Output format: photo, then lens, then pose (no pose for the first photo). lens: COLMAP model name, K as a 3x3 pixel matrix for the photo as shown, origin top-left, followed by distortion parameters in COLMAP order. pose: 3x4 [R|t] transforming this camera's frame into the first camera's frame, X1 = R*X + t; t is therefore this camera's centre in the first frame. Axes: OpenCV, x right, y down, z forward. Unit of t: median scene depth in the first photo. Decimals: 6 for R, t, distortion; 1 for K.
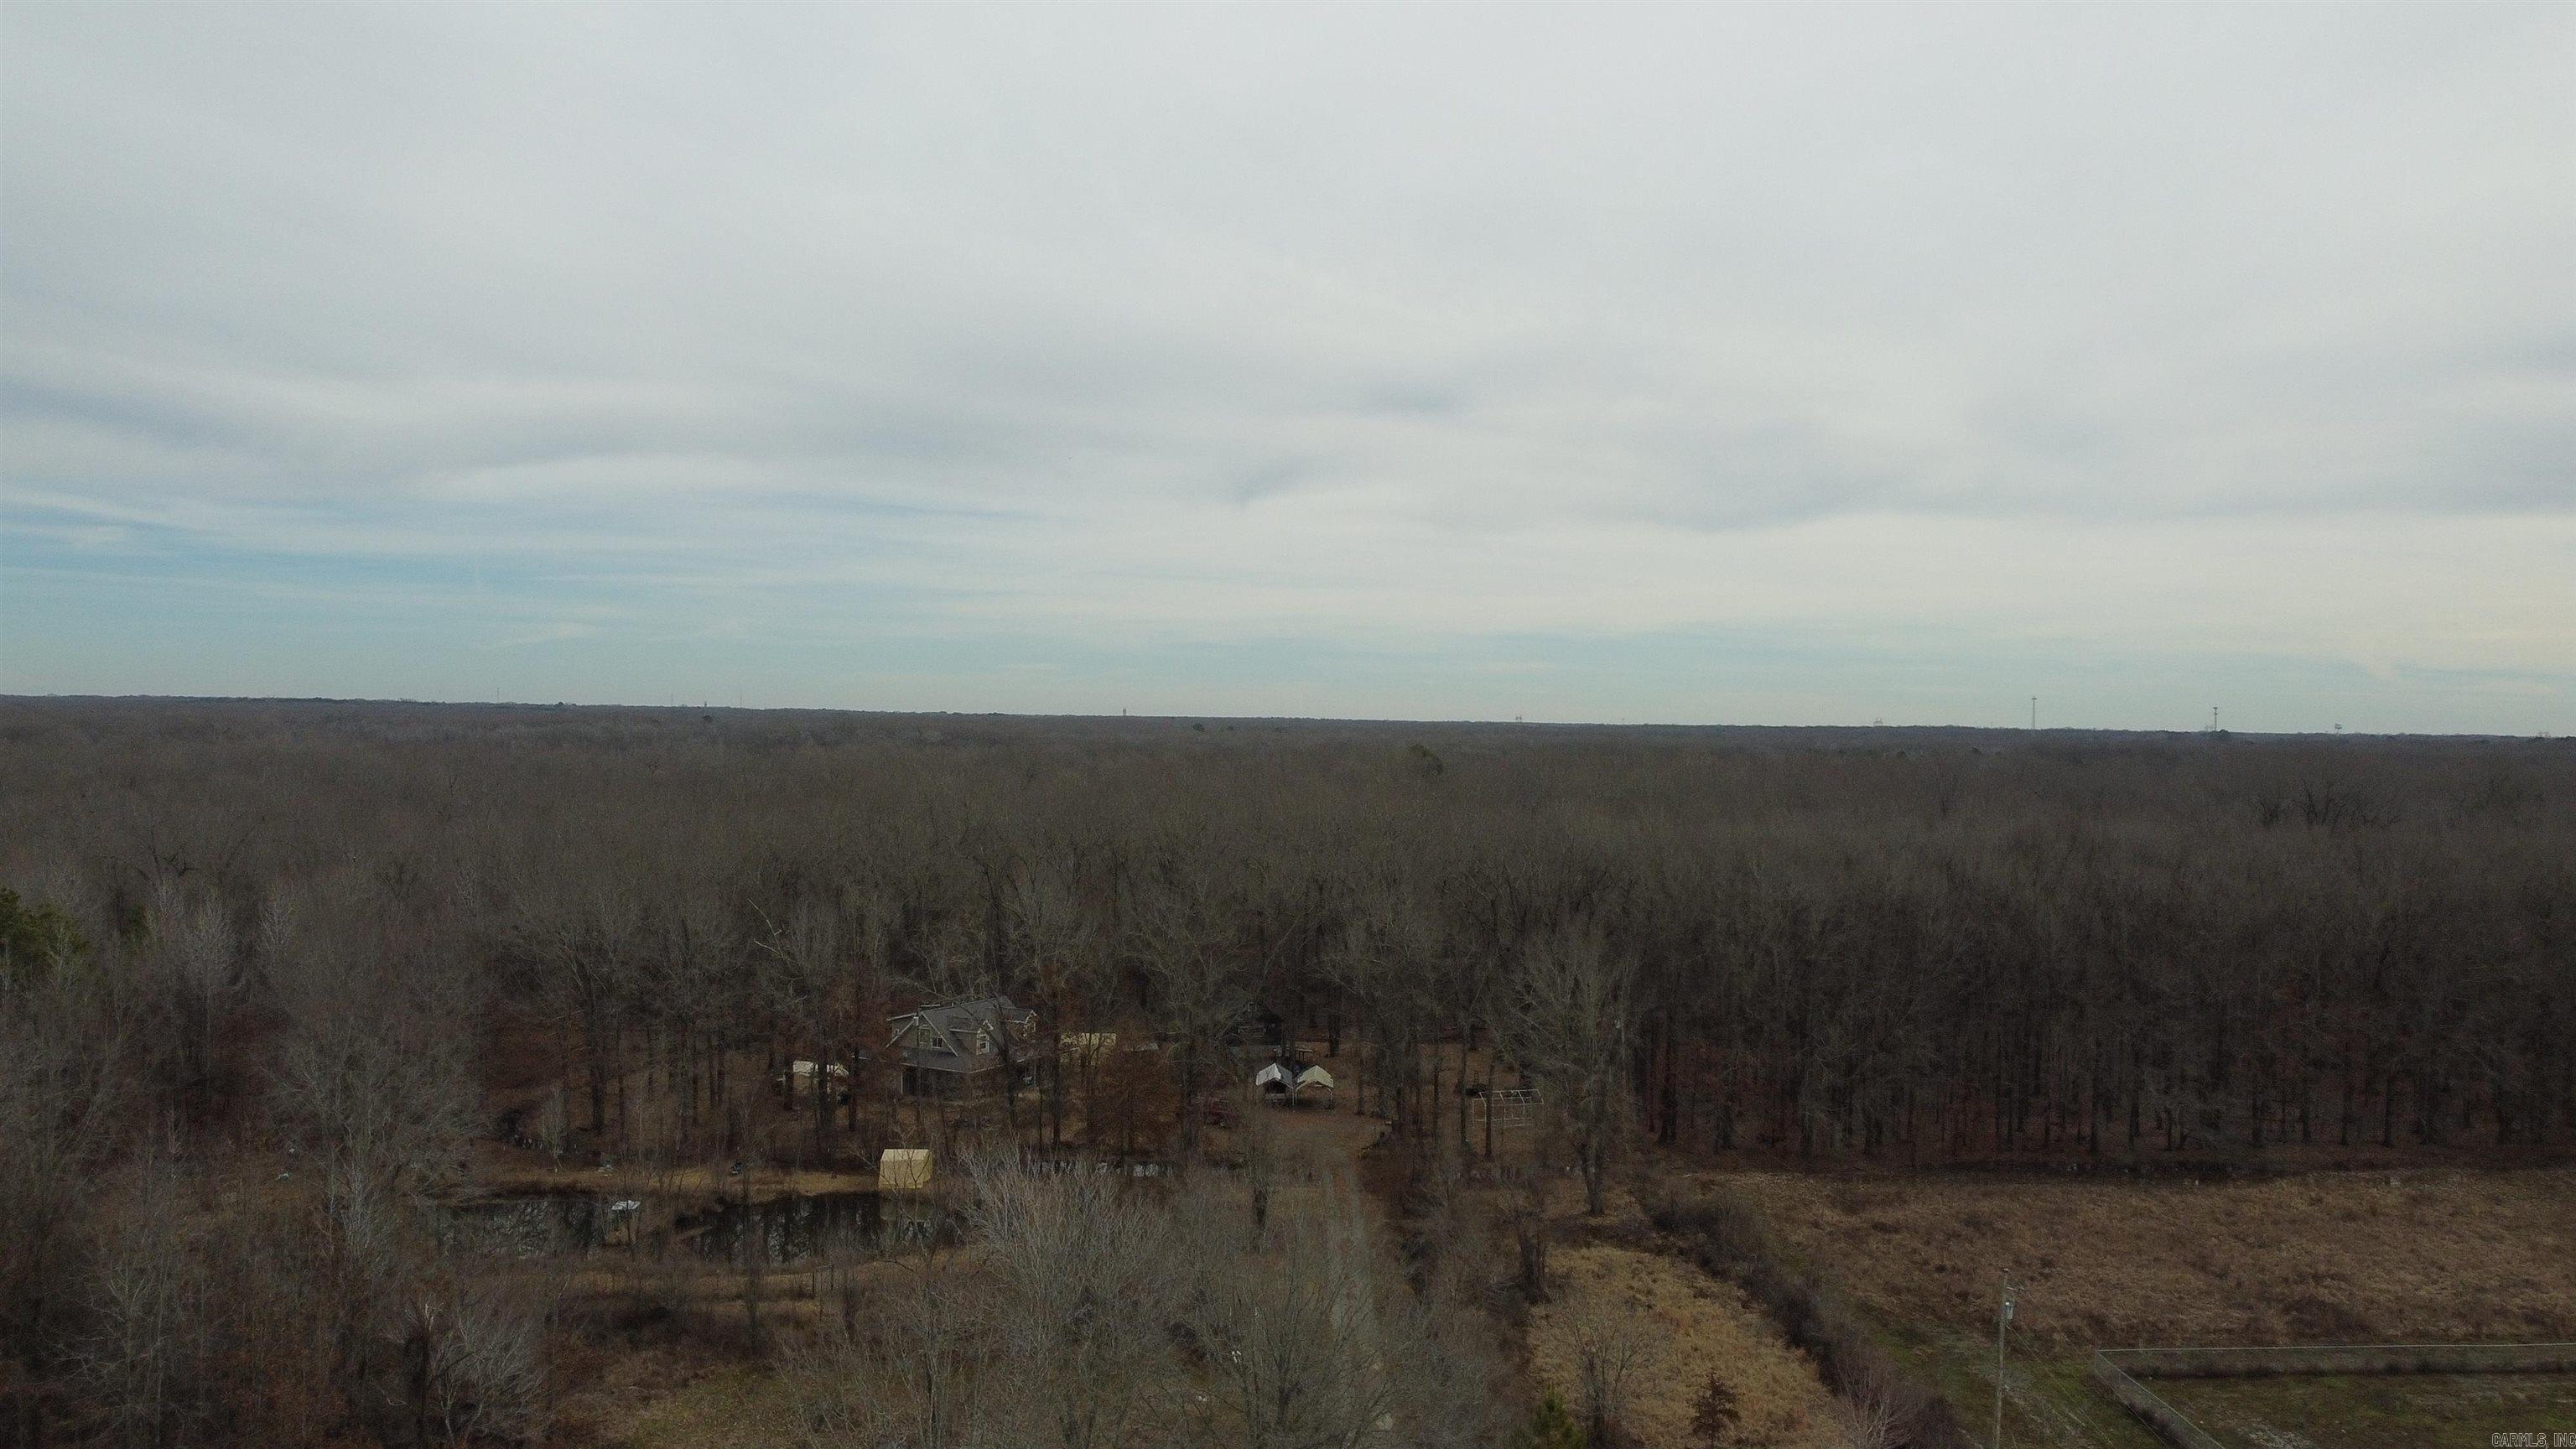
lens RADIAL K [[1934.7, 0, 1288.0], [0, 1934.7, 724.5], [0, 0, 1]] dist [0.004799, -0.007572]
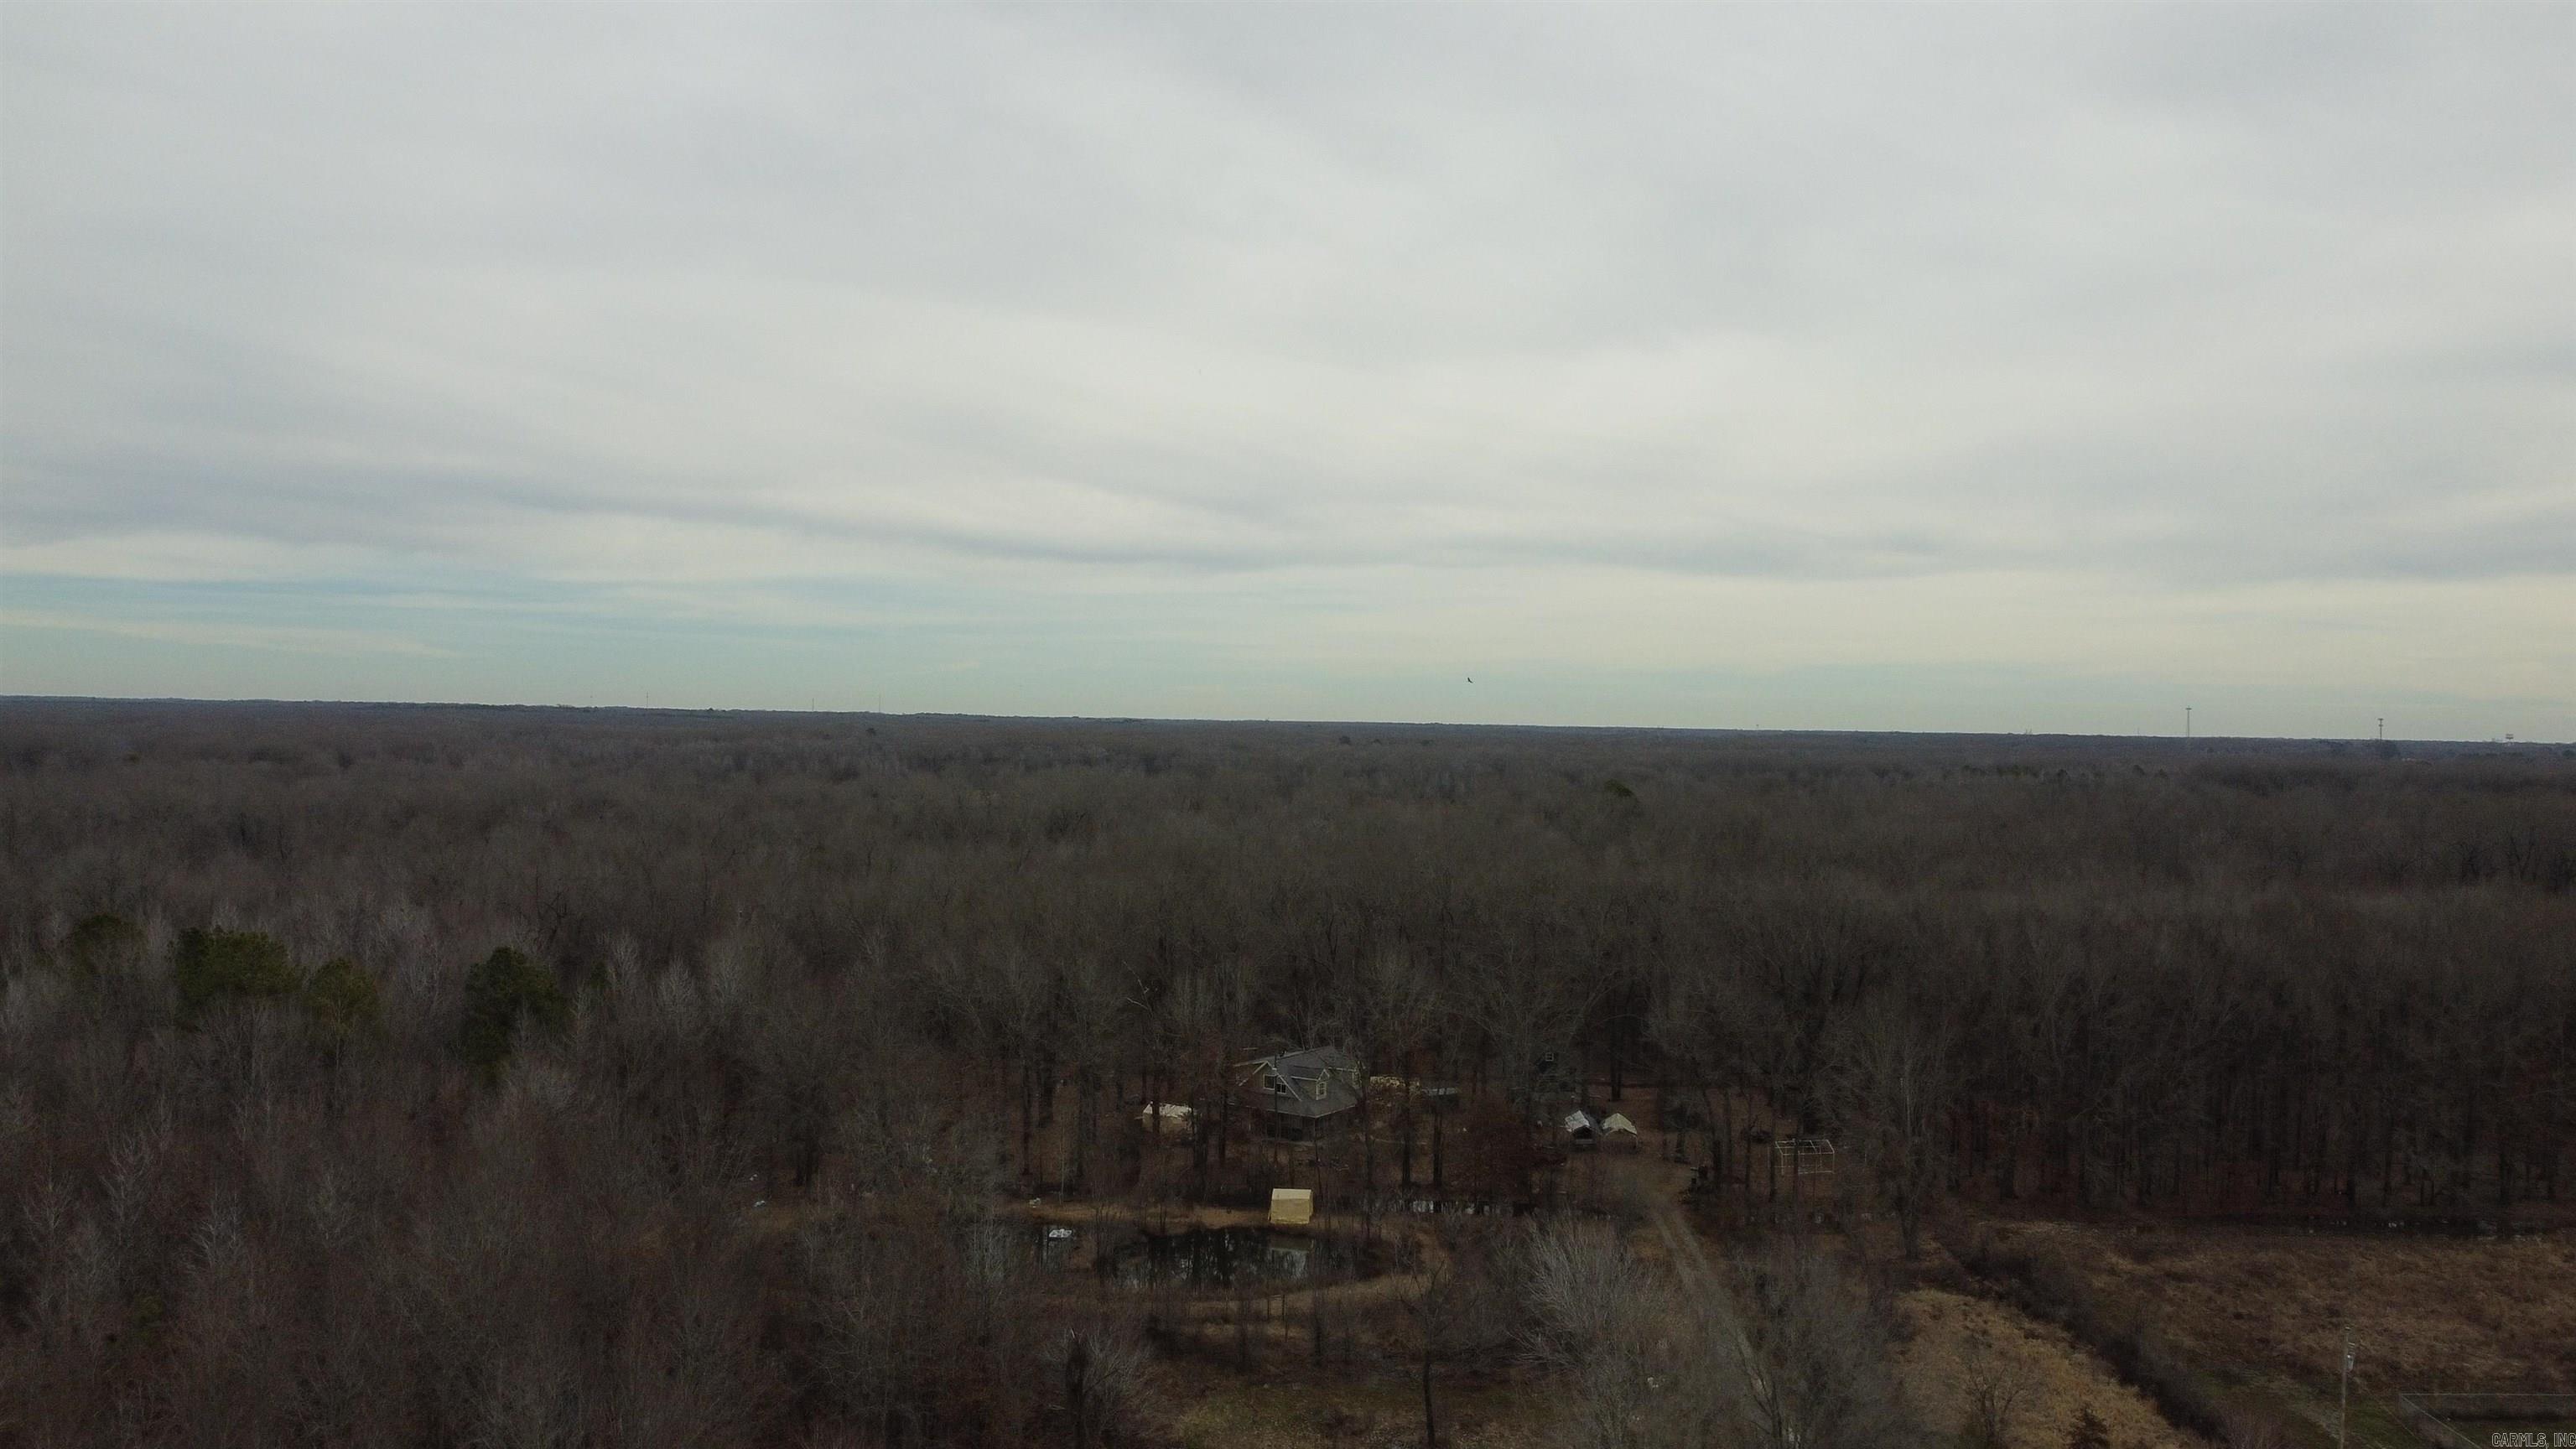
lens RADIAL K [[1934.7, 0, 1288.0], [0, 1934.7, 724.5], [0, 0, 1]] dist [0.004799, -0.007572]
pose [[0.997886, 0.001804, -0.064969, -0.130561], [-0.001943, 0.999996, -0.002081, -0.055440], [0.064965, 0.002202, 0.997885, -0.150355]]
